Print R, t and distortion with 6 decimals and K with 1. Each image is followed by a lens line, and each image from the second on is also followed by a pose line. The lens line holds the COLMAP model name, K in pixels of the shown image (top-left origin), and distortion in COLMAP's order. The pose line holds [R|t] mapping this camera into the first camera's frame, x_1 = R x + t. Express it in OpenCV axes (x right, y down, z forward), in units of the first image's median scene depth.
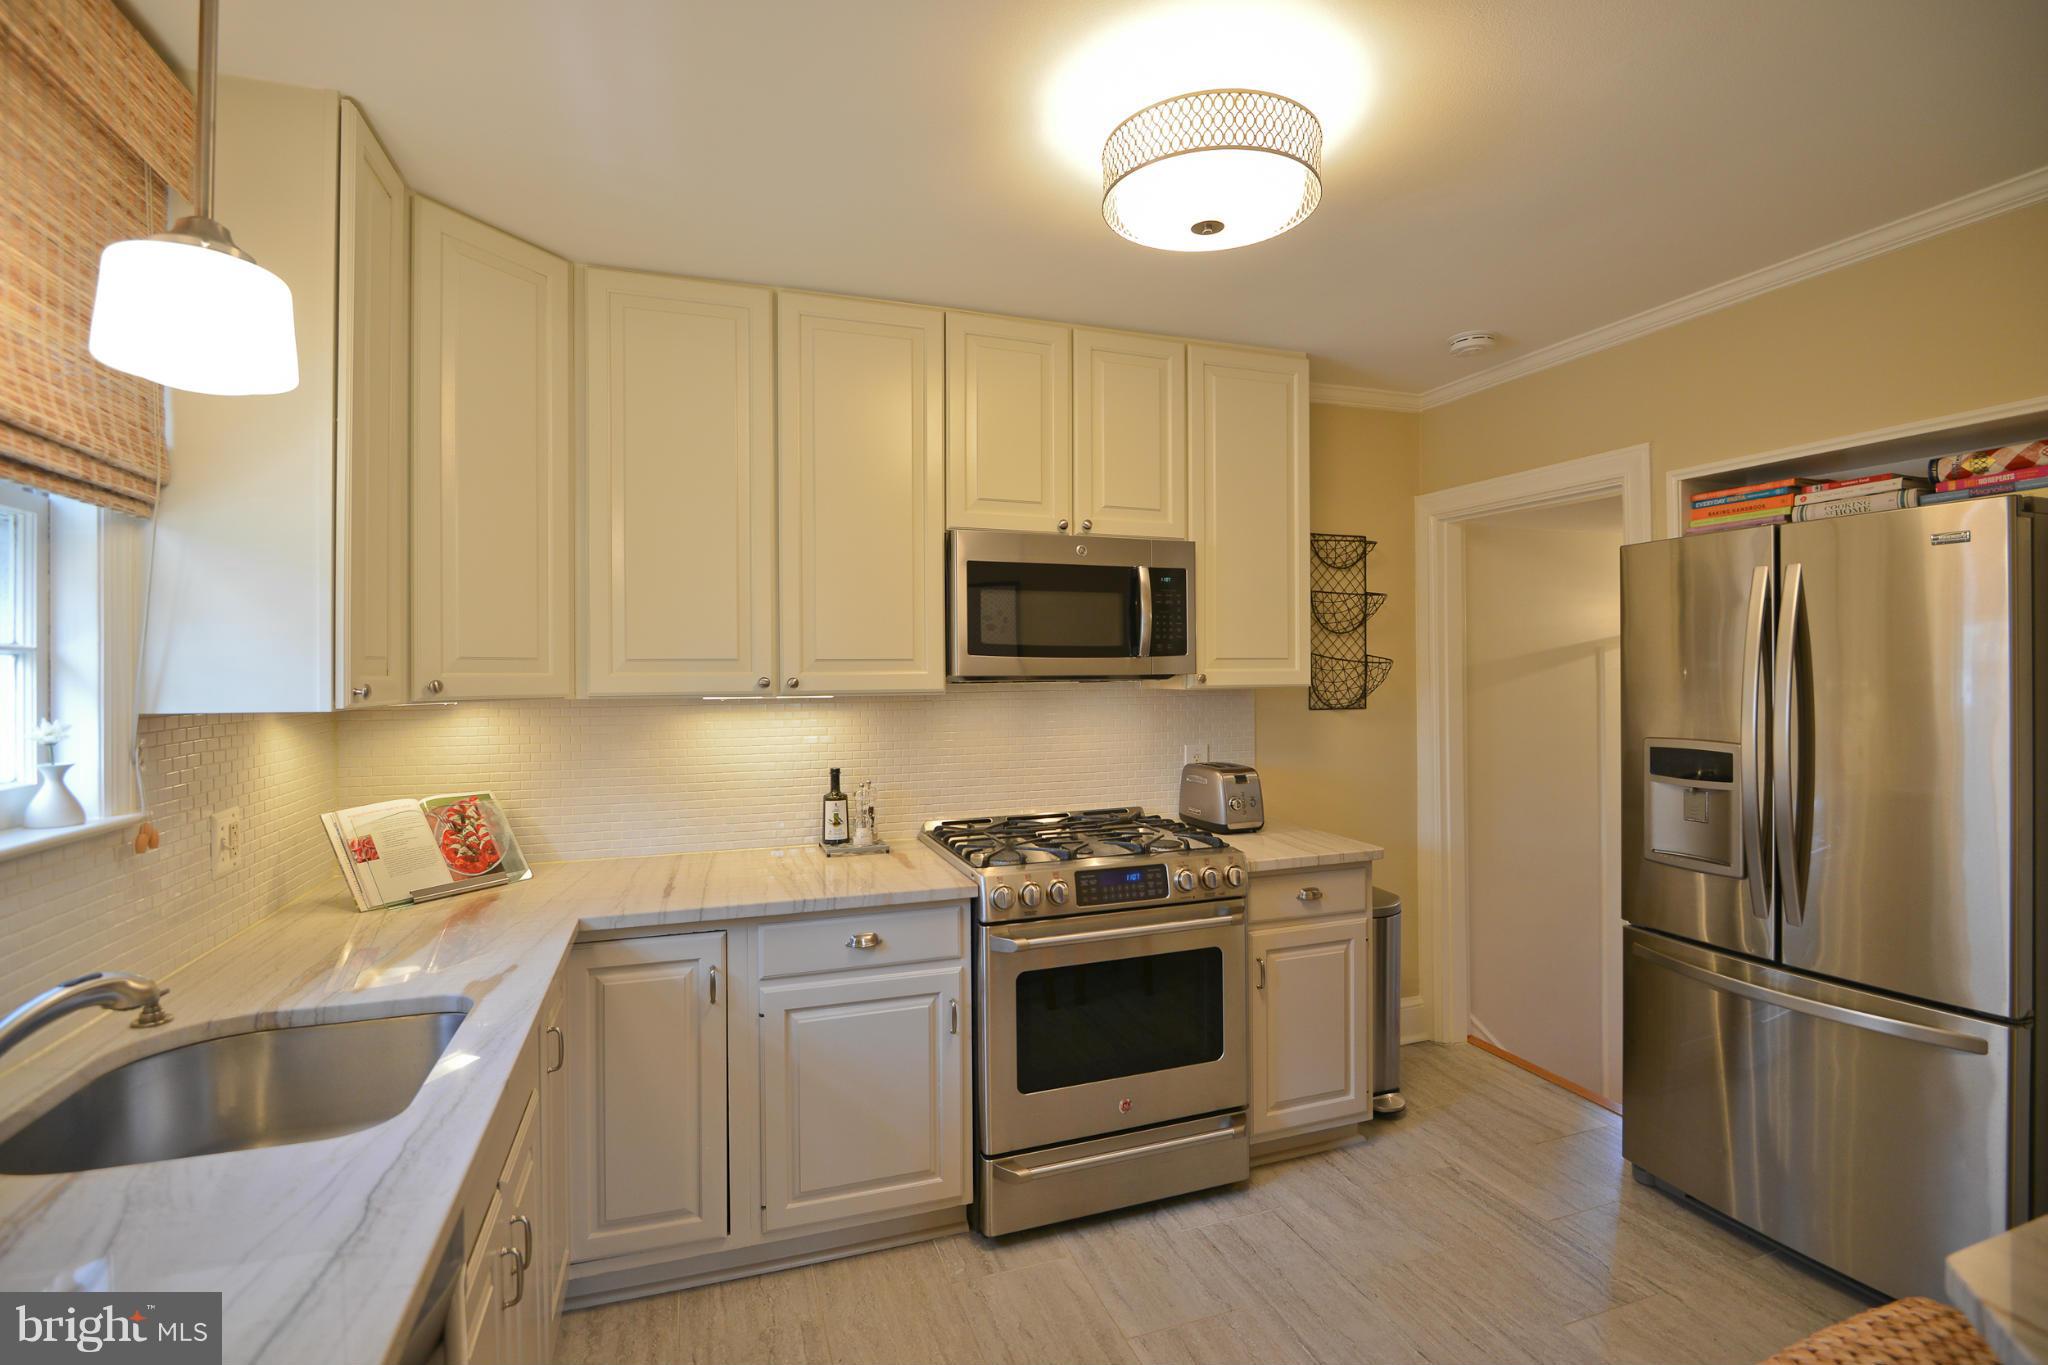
lens RADIAL K [[944.1, 0, 1020.4], [0, 944.1, 668.9], [0, 0, 1]] dist [-0.002123, -0.013290]
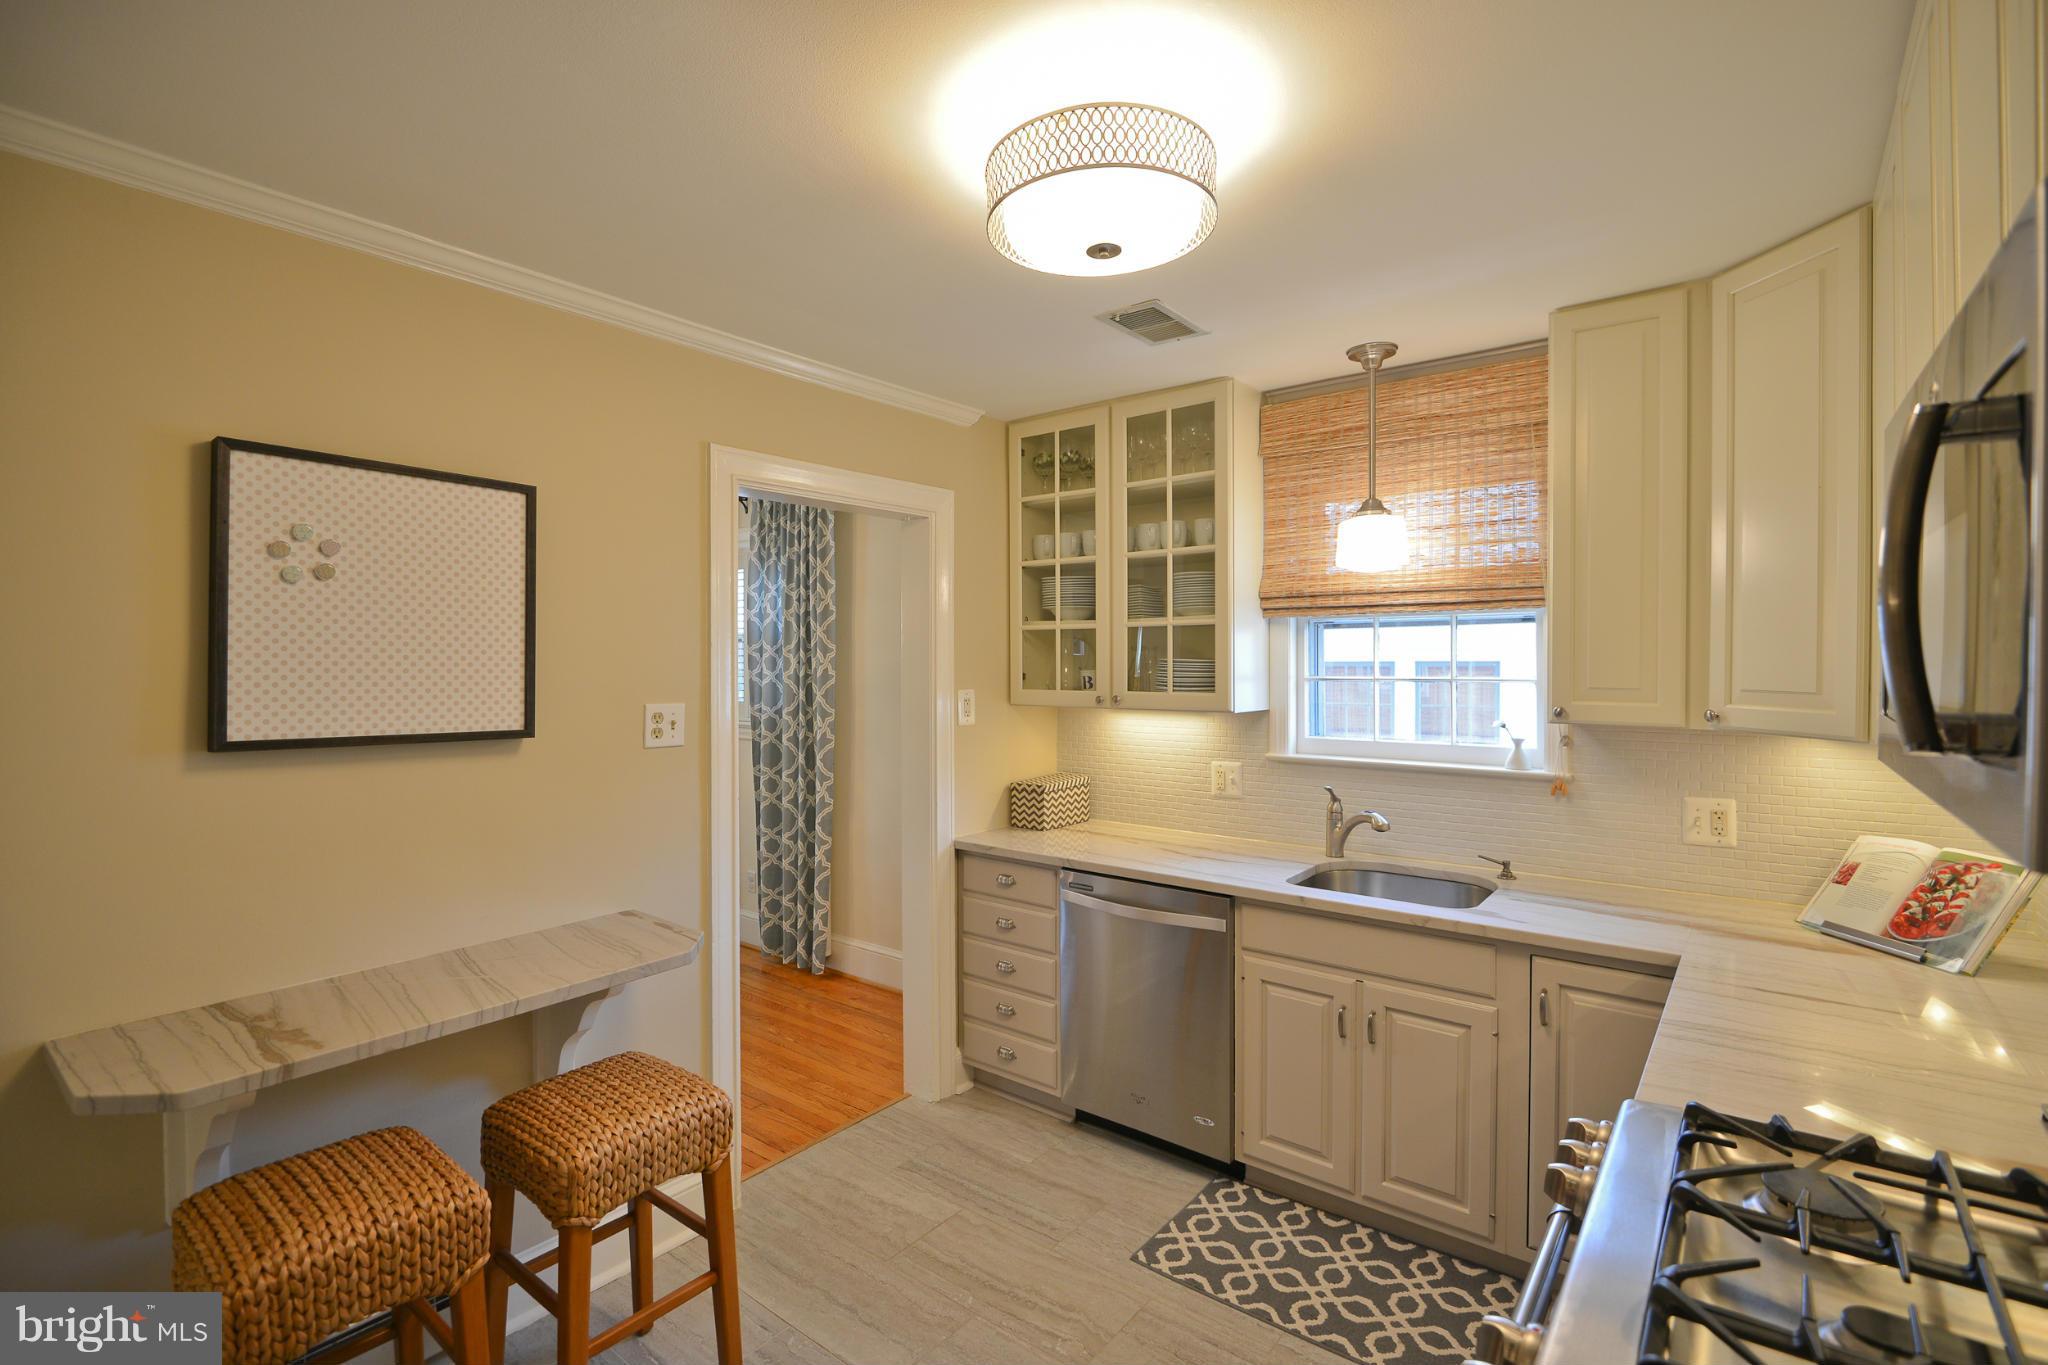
lens RADIAL K [[944.1, 0, 1020.4], [0, 944.1, 668.9], [0, 0, 1]] dist [-0.002123, -0.013290]
pose [[-0.848796, 0.014700, -0.528515, 0.557596], [0.008114, 0.999858, 0.014779, -0.050152], [0.528658, 0.008255, -0.848795, 1.272725]]
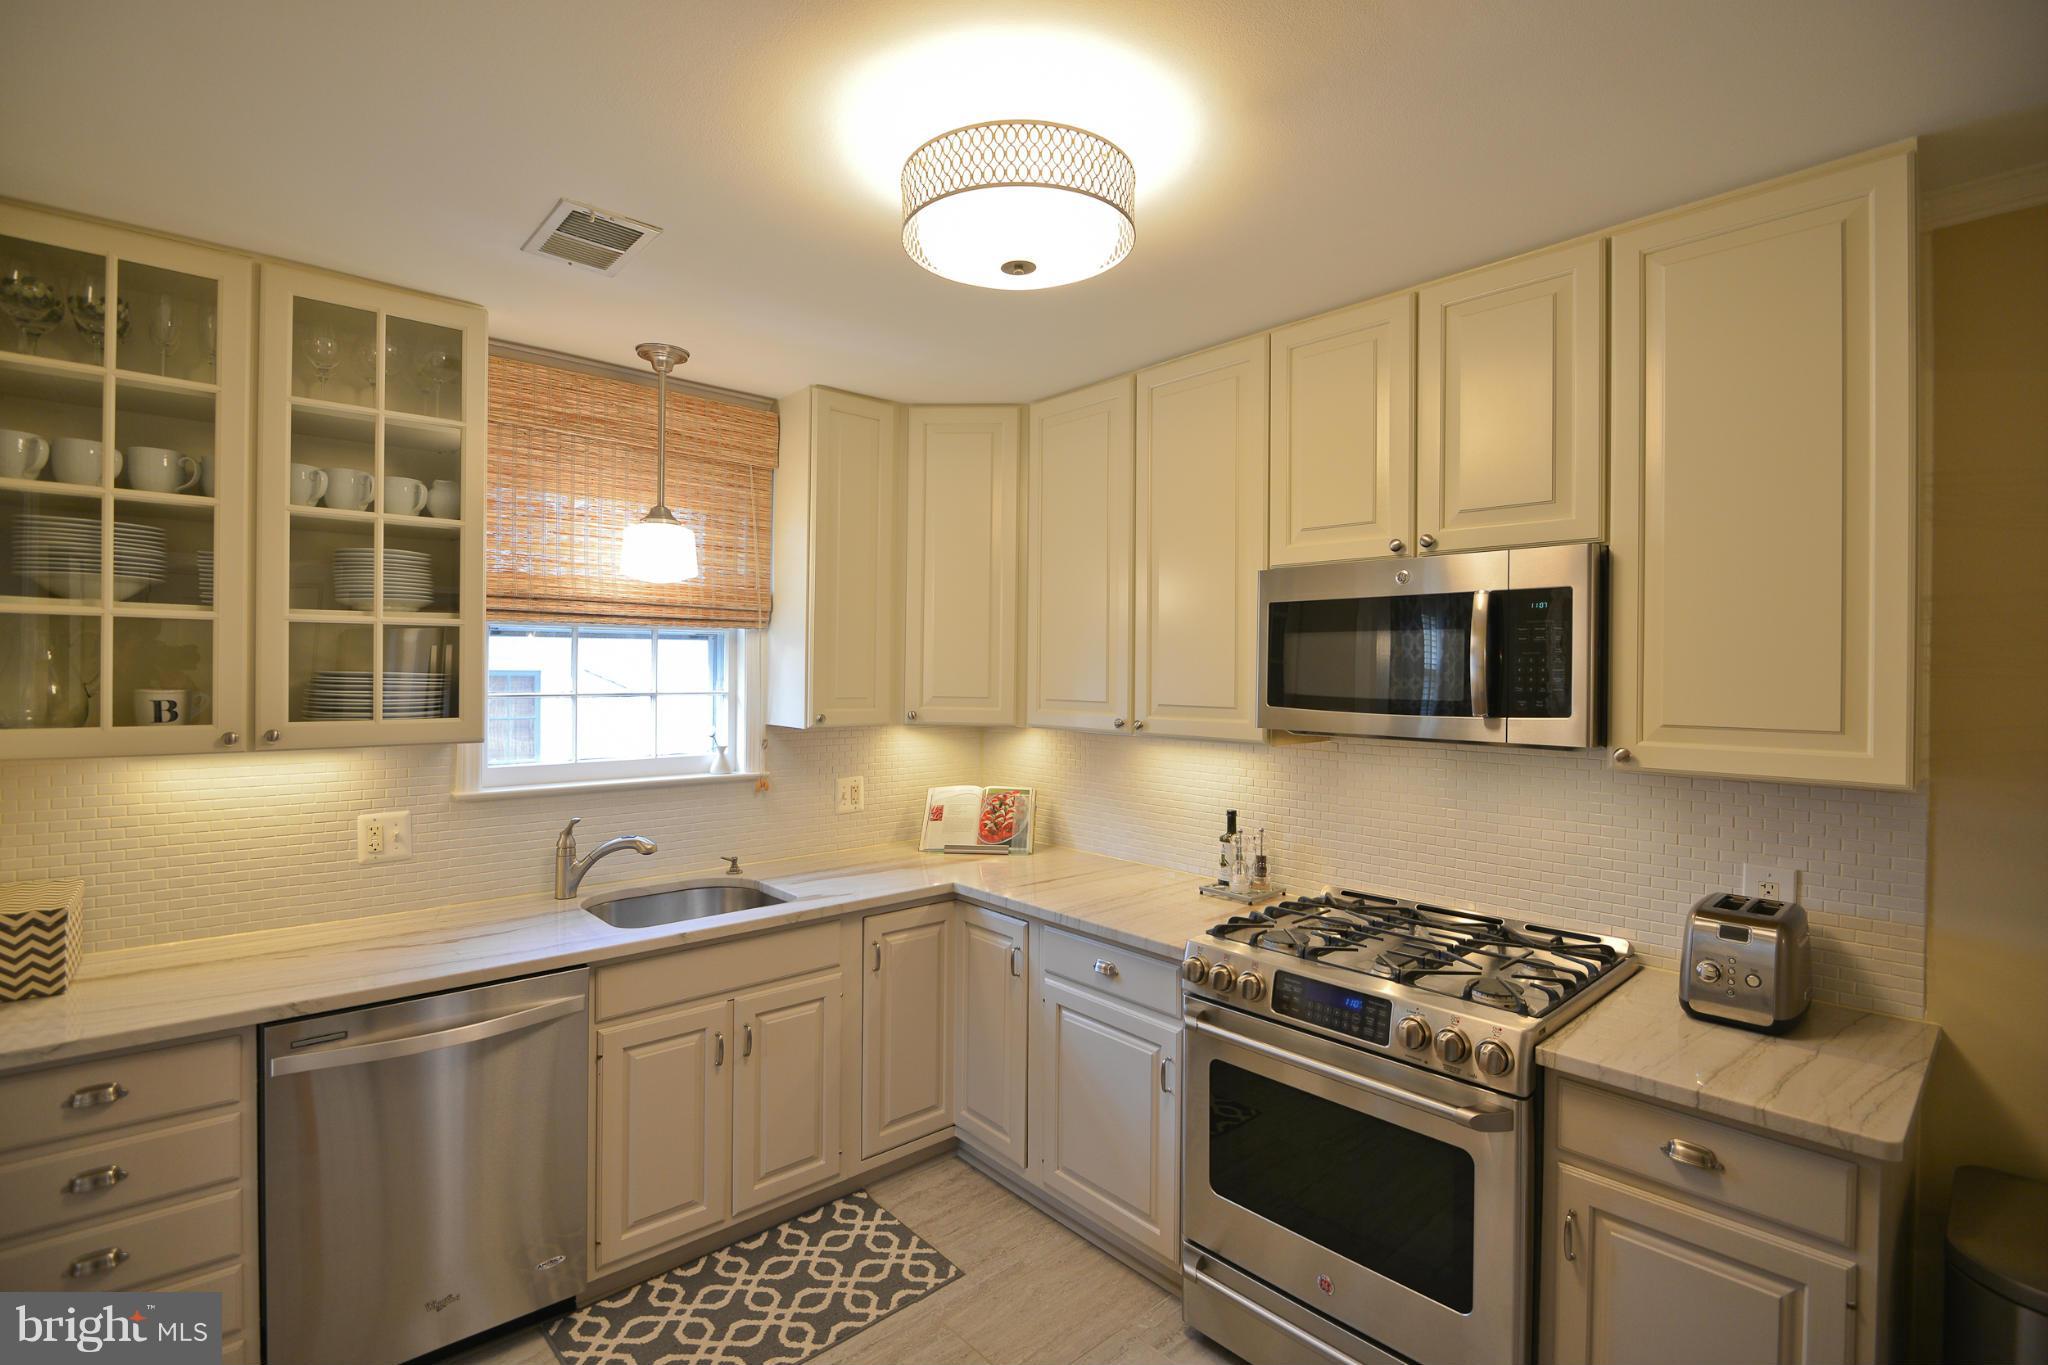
lens RADIAL K [[944.1, 0, 1020.4], [0, 944.1, 668.9], [0, 0, 1]] dist [-0.002123, -0.013290]
pose [[0.380993, 0.008789, -0.924536, 0.767152], [-0.011037, 0.999927, 0.004957, -0.057543], [0.924512, 0.008315, 0.381062, 0.475254]]
